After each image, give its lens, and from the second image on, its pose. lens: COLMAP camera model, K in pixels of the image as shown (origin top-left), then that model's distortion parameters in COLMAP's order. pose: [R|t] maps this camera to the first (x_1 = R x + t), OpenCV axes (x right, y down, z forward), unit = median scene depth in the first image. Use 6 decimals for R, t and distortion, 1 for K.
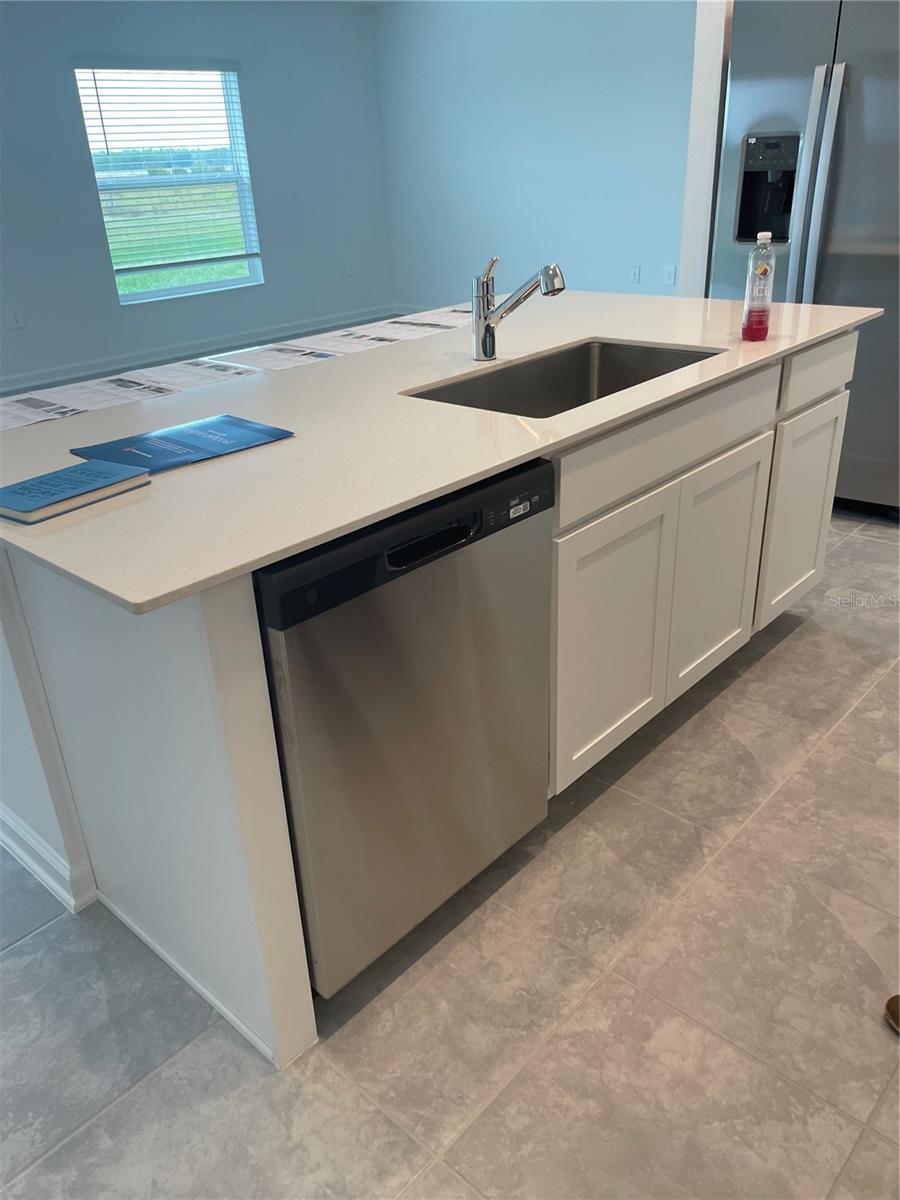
lens RADIAL K [[901.4, 0, 445.1], [0, 901.4, 608.5], [0, 0, 1]] dist [0.102092, -0.140514]
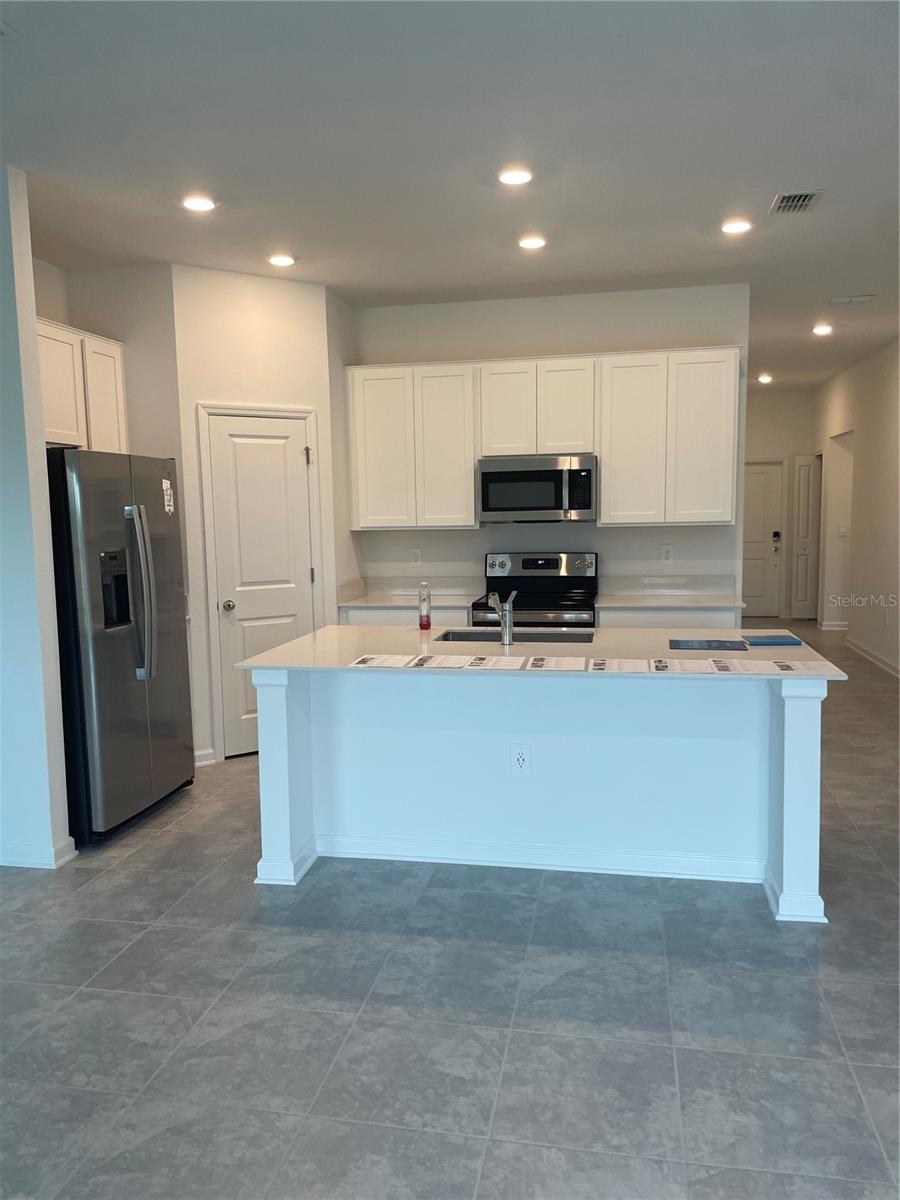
lens RADIAL K [[901.4, 0, 445.1], [0, 901.4, 608.5], [0, 0, 1]] dist [0.102092, -0.140514]
pose [[-0.521786, -0.033680, 0.852411, -1.386488], [0.421803, 0.858343, 0.292112, -0.877413], [-0.741500, 0.511970, -0.433665, 1.763082]]
